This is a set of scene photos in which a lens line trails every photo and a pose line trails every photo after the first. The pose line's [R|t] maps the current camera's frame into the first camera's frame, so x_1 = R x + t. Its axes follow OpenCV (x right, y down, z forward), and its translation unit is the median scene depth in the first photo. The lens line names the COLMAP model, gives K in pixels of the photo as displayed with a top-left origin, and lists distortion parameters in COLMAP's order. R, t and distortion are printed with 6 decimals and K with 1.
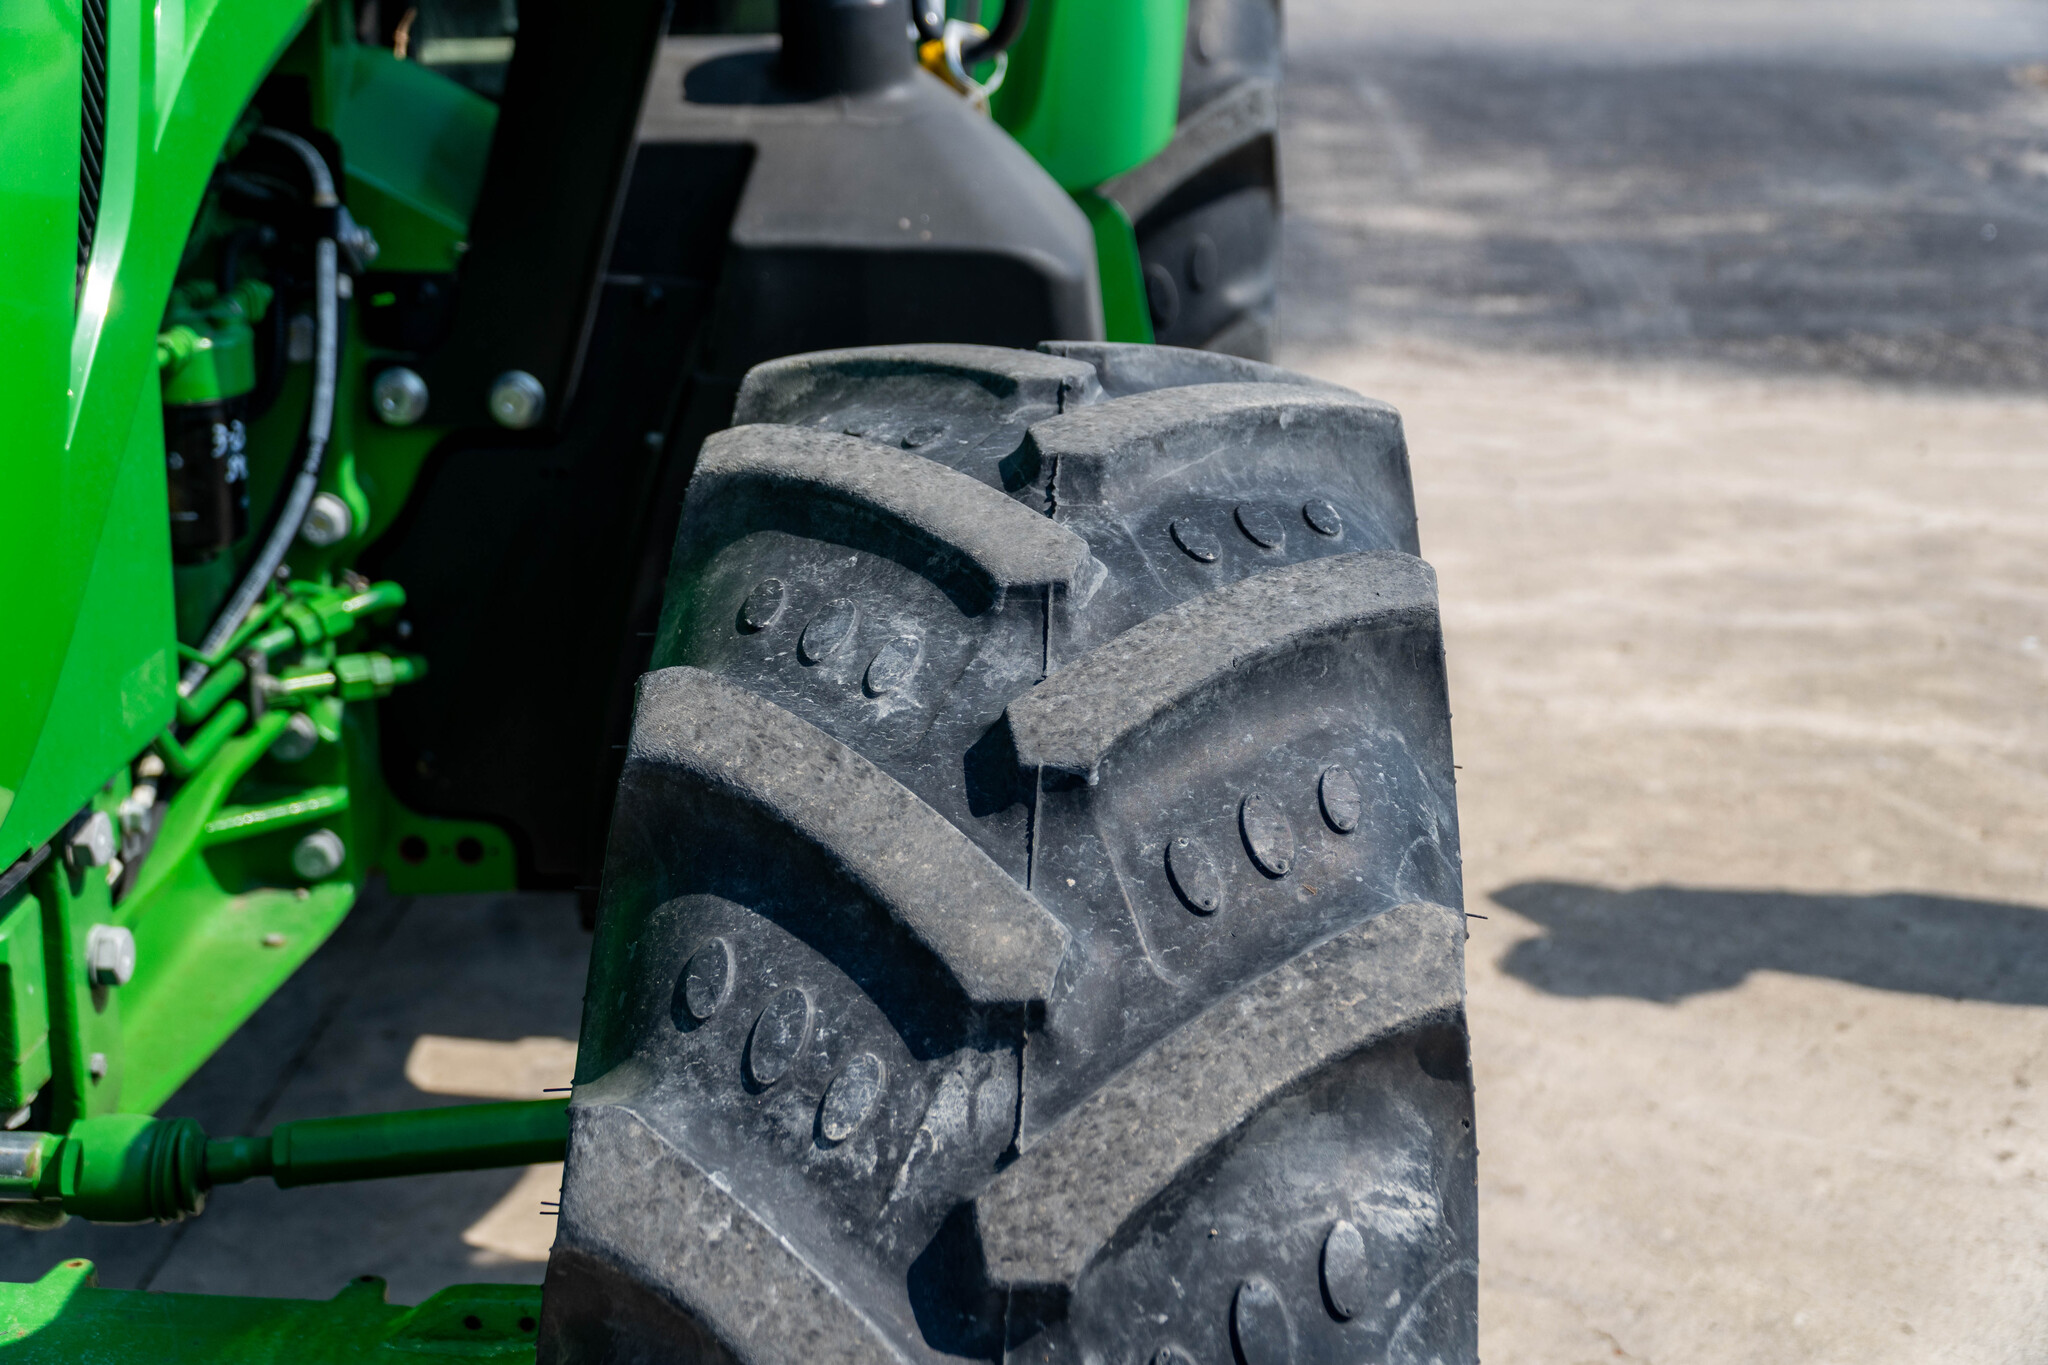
lens RADIAL K [[2979.2, 0, 1024.0], [0, 2979.2, 682.5], [0, 0, 1]] dist [0.017884, -0.002924]
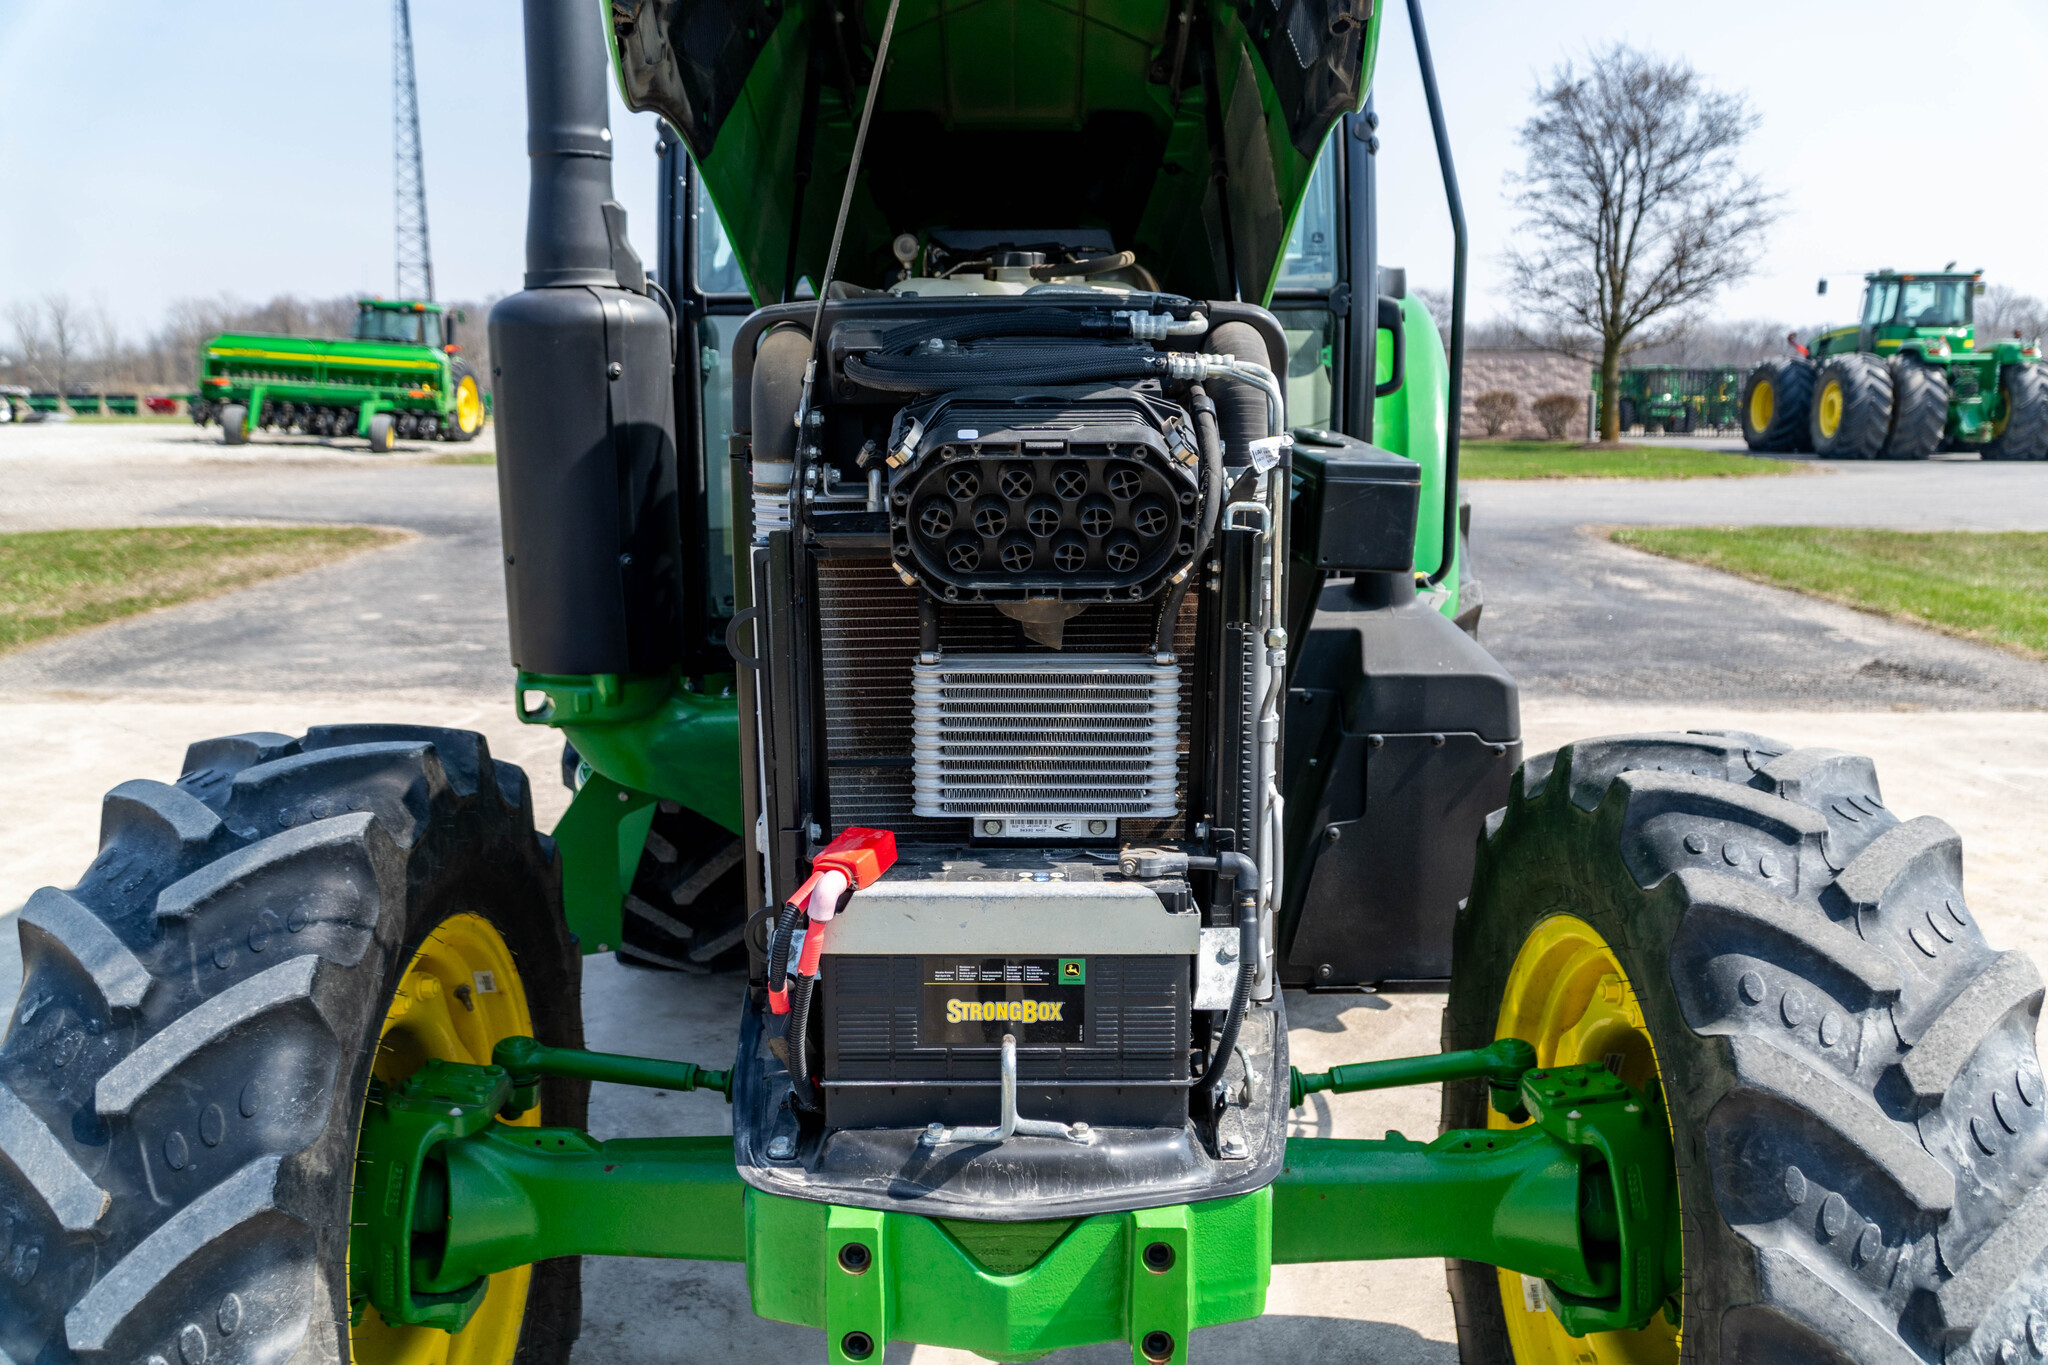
lens RADIAL K [[1661.3, 0, 1024.0], [0, 1661.3, 682.5], [0, 0, 1]] dist [0.010367, 0.006918]
pose [[0.999145, -0.021632, 0.035240, -0.809624], [0.025262, 0.994037, -0.106078, -0.028755], [-0.032735, 0.106877, 0.993733, -0.490692]]
